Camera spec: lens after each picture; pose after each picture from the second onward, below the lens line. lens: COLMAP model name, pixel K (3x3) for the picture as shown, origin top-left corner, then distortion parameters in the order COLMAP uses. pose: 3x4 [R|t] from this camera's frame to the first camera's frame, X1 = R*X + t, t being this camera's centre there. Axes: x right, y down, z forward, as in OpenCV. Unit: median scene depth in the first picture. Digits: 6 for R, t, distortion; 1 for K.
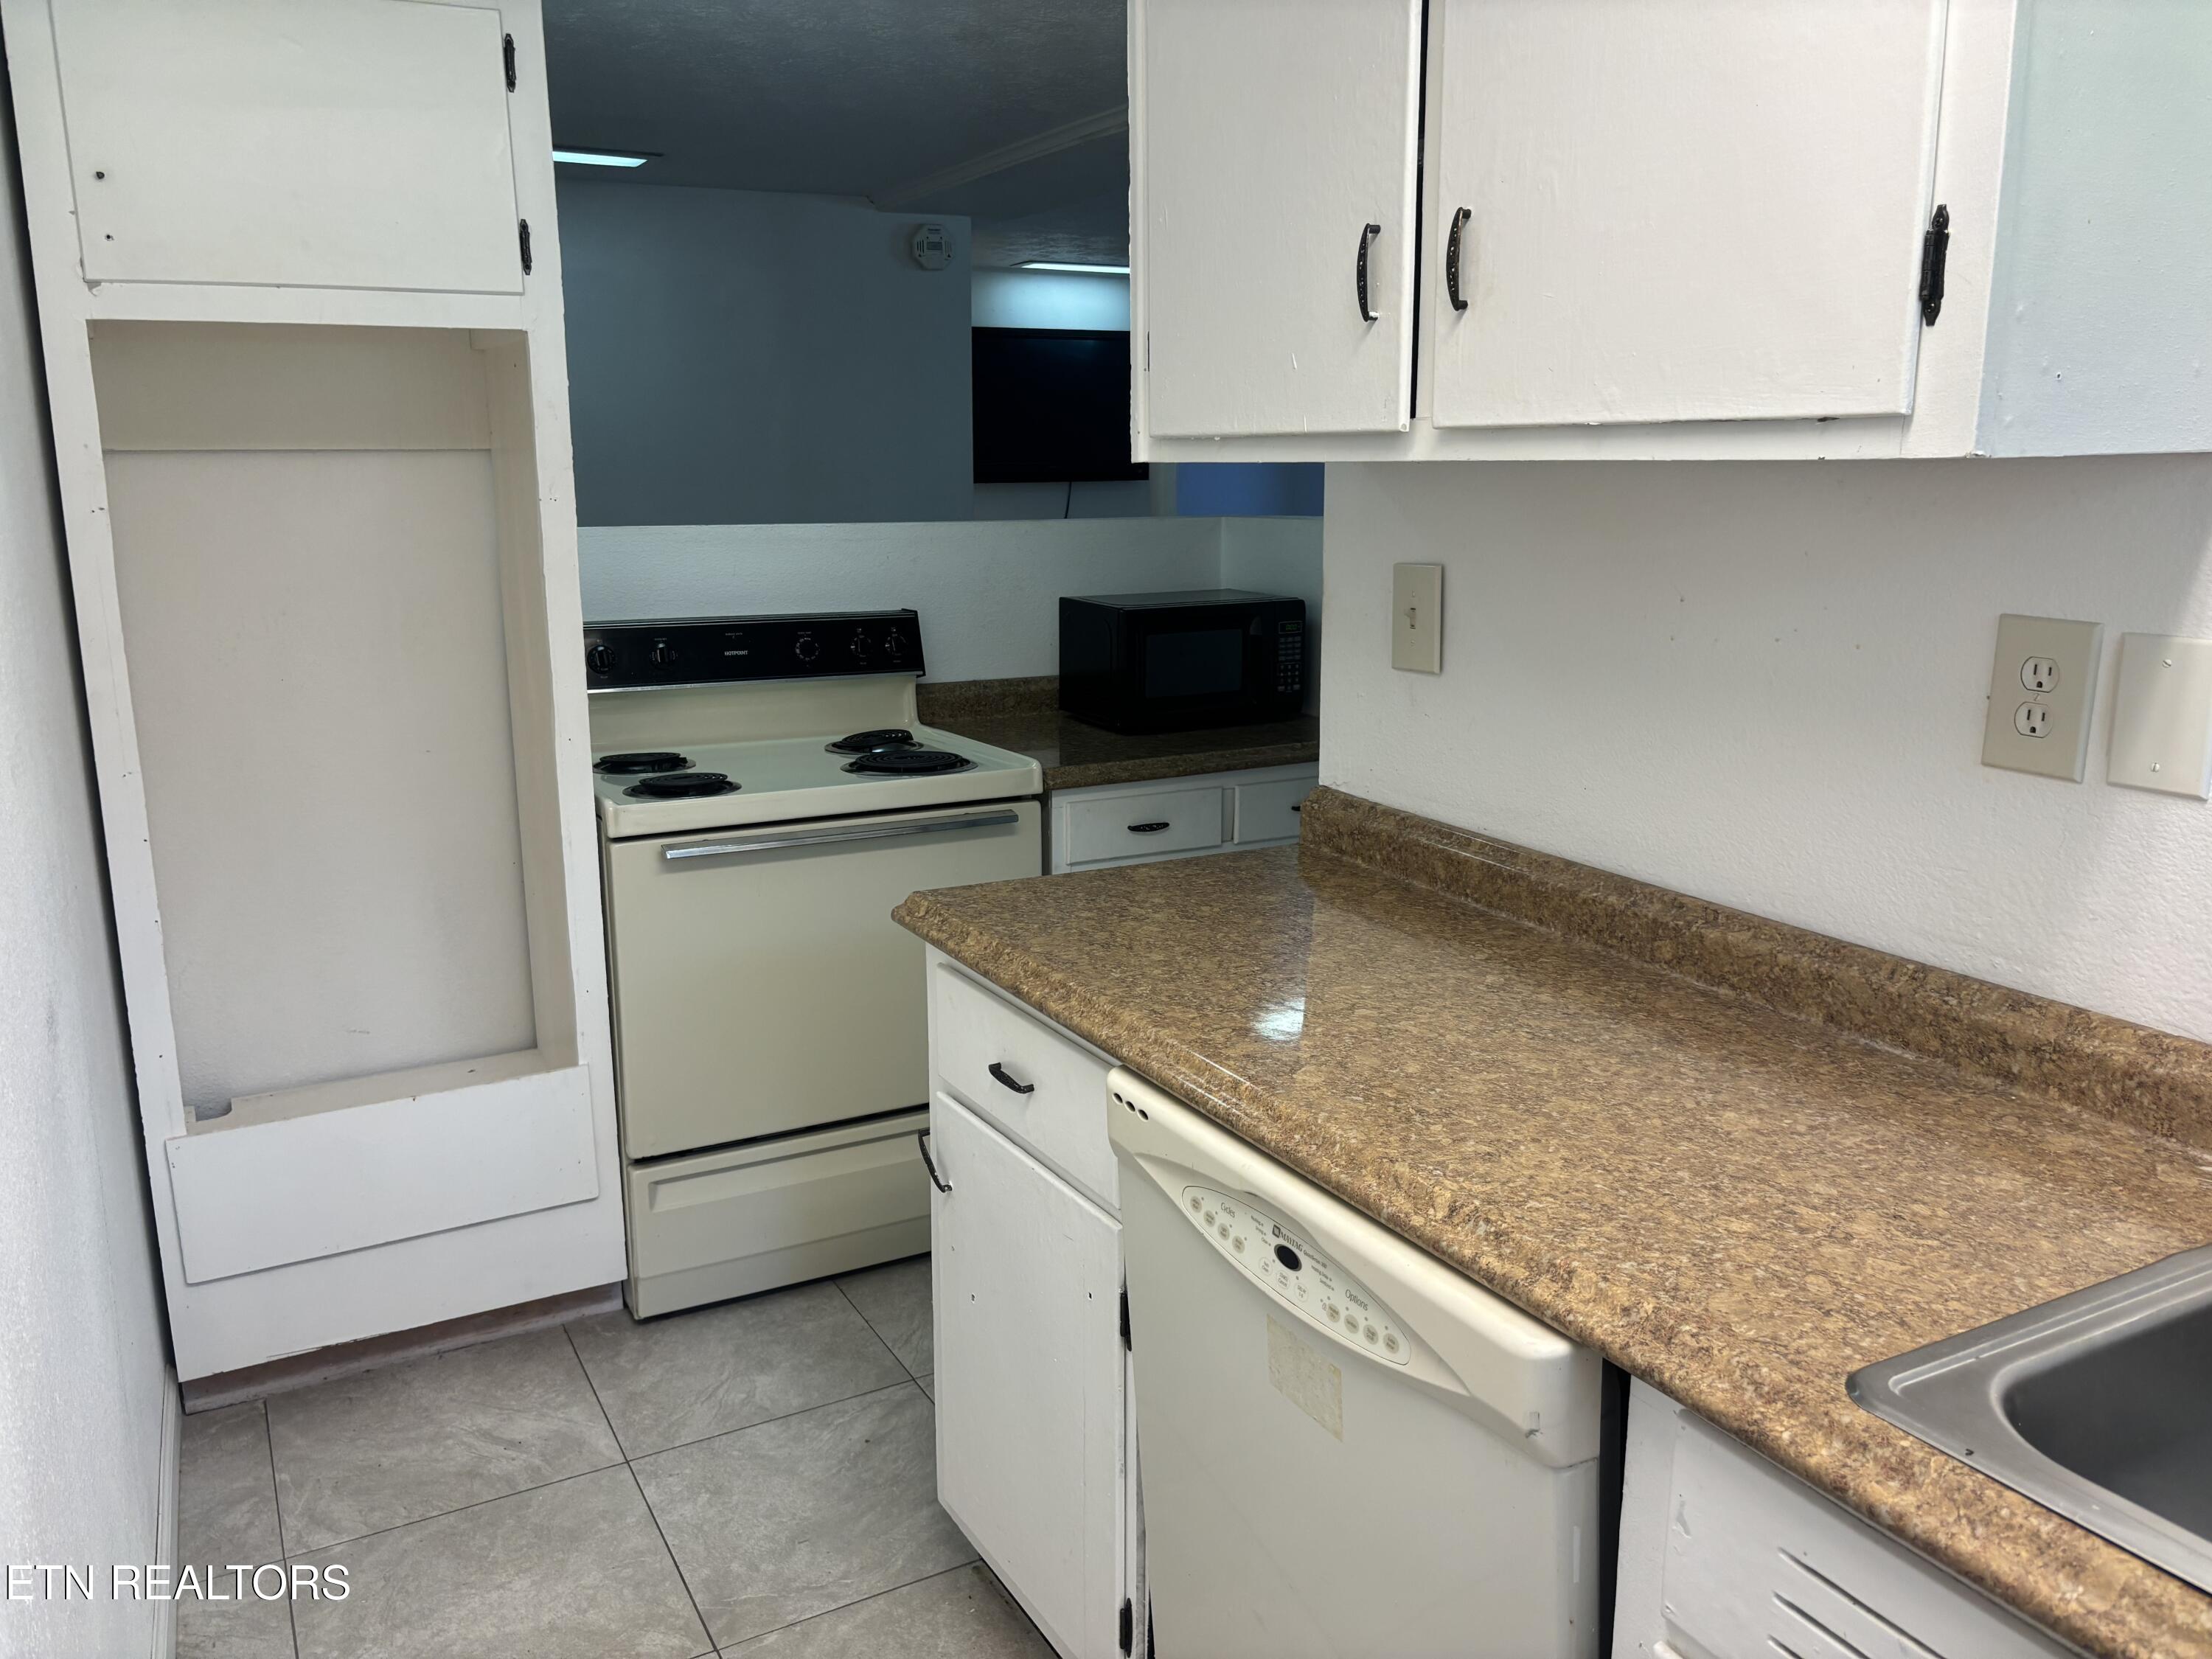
lens RADIAL K [[1680.9, 0, 1094.8], [0, 1680.9, 829.7], [0, 0, 1]] dist [0.047583, -0.071273]
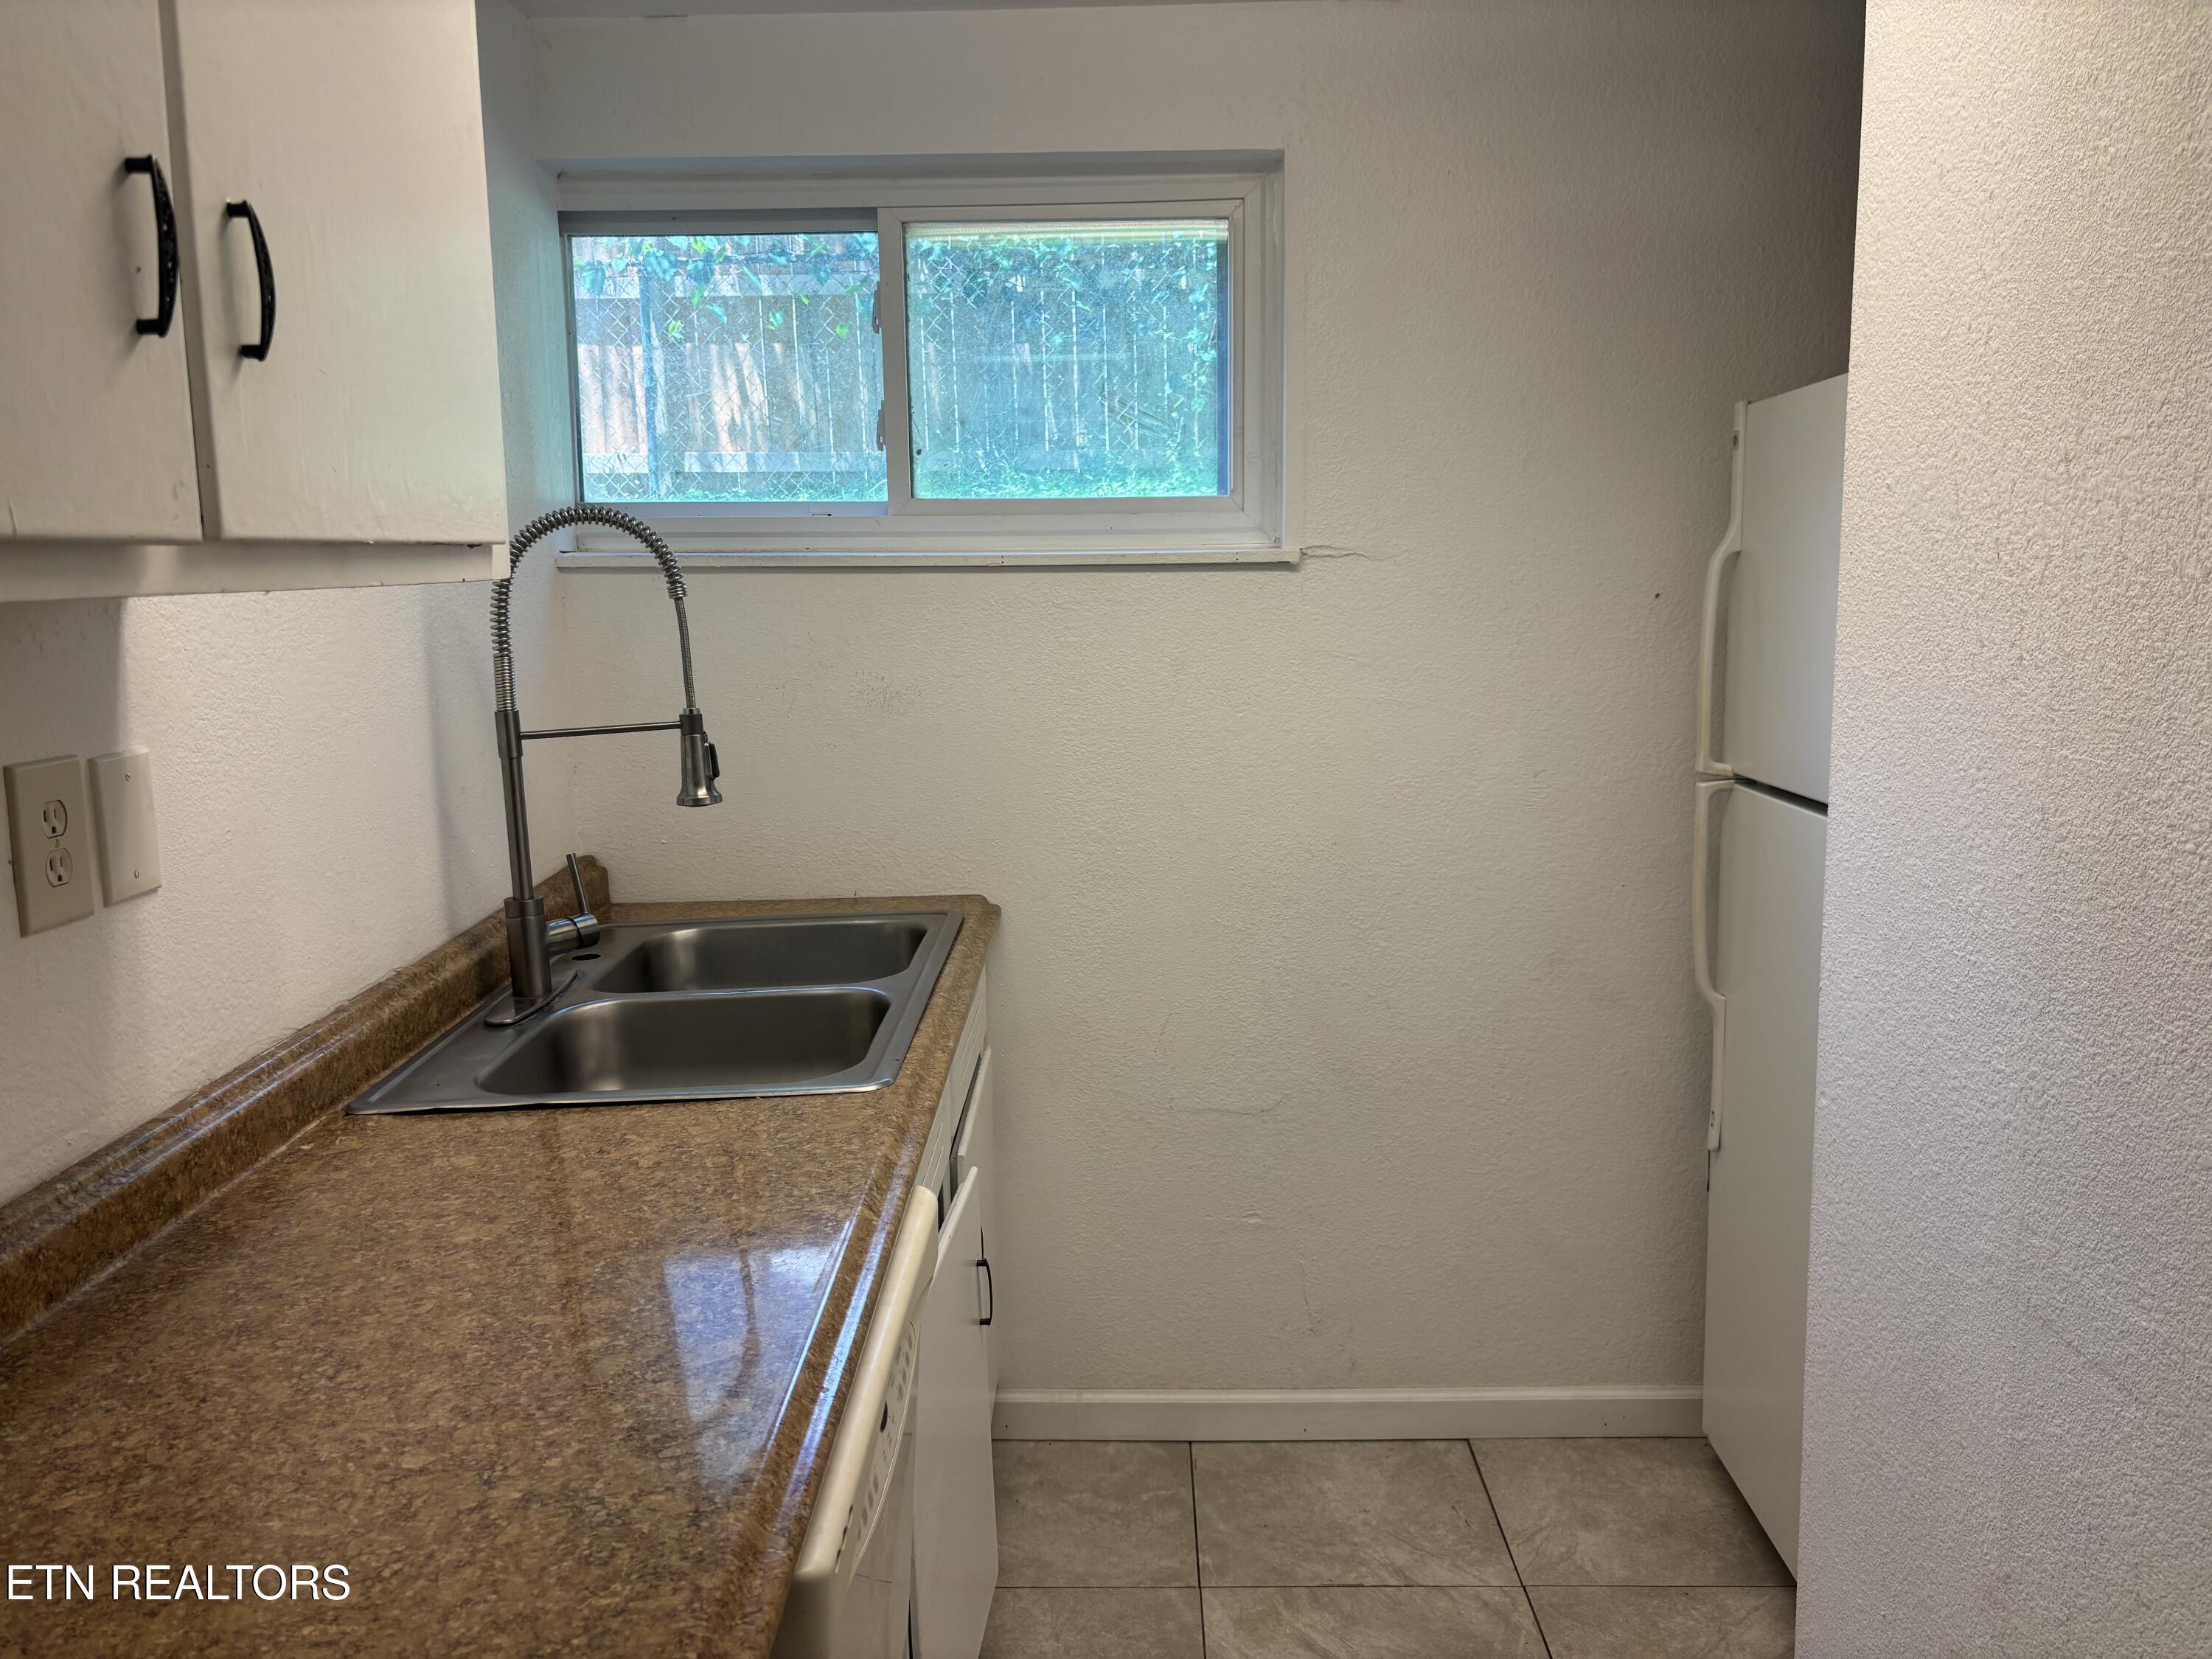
lens RADIAL K [[1680.9, 0, 1099.7], [0, 1680.9, 828.6], [0, 0, 1]] dist [0.047583, -0.071273]
pose [[-0.871761, -0.057718, 0.486520, -0.404068], [0.127445, 0.932134, 0.338944, -0.333089], [-0.473066, 0.357483, -0.805242, 1.495874]]
